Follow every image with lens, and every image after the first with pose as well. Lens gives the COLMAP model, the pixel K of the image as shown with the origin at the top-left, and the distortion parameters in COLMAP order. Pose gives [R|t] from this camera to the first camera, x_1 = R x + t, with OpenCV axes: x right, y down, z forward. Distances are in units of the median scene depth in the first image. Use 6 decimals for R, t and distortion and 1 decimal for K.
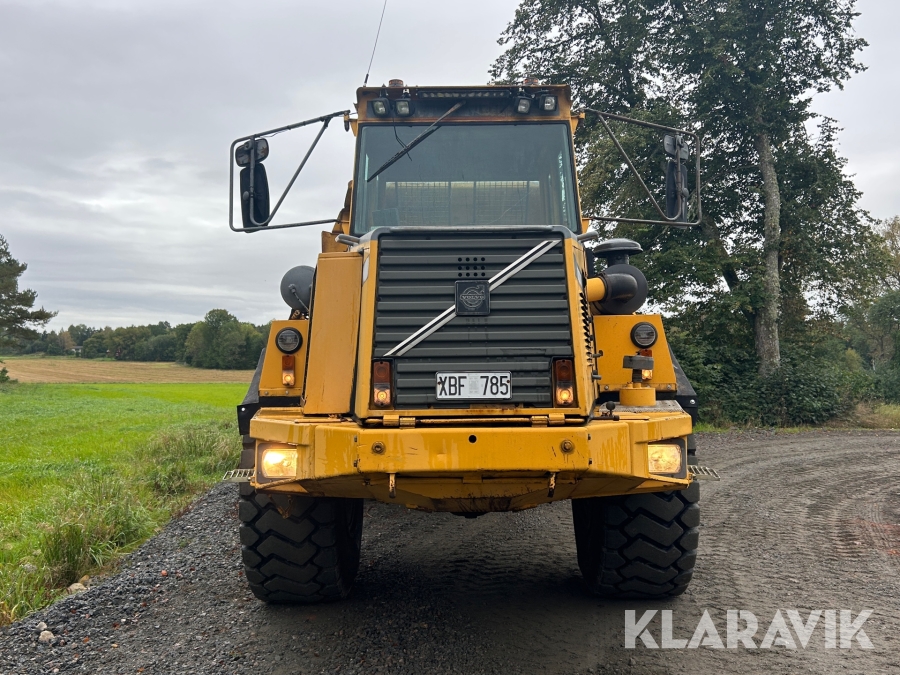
lens RADIAL K [[803.6, 0, 447.2], [0, 803.6, 332.7], [0, 0, 1]] dist [0.128357, -0.155006]
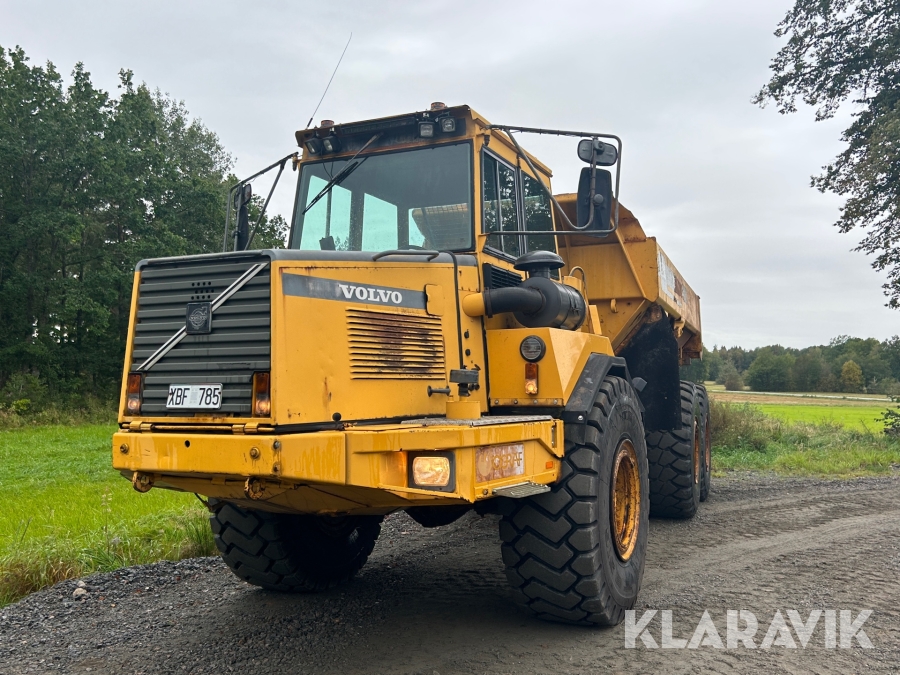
lens RADIAL K [[796.2, 0, 453.0], [0, 796.2, 340.6], [0, 0, 1]] dist [0.093937, -0.118620]
pose [[0.913117, -0.017788, -0.407308, 0.812464], [0.012386, 0.999797, -0.015895, 0.010113], [0.407508, 0.009469, 0.913152, 0.121544]]
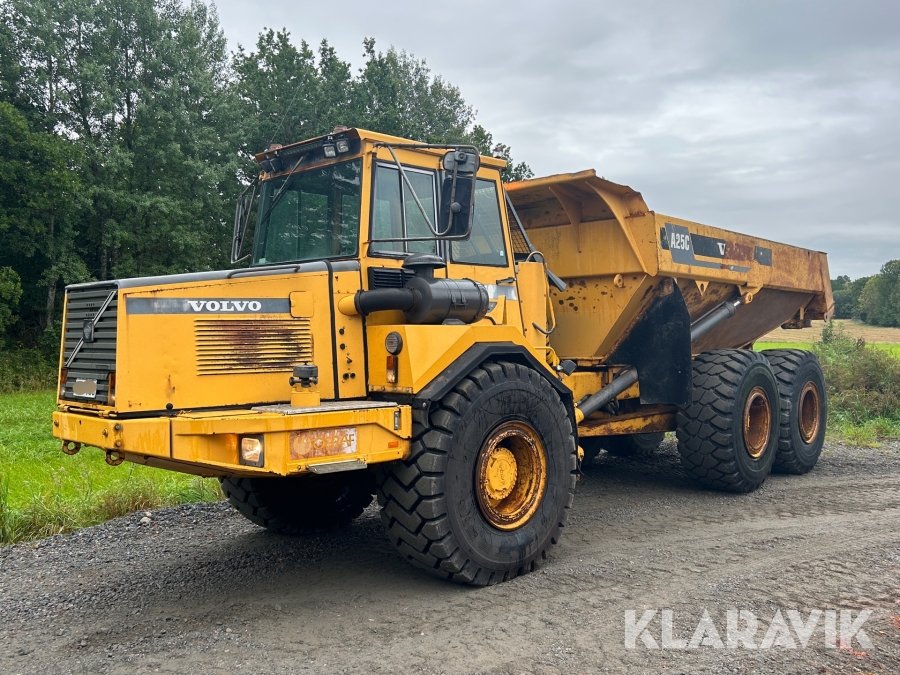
lens RADIAL K [[816.8, 0, 450.0], [0, 816.8, 337.5], [0, 0, 1]] dist [0.148288, -0.335471]
pose [[0.713667, 0.009235, -0.700424, 1.616579], [0.031222, 0.998500, 0.044977, -0.079278], [0.699789, -0.053967, 0.712309, 0.361900]]
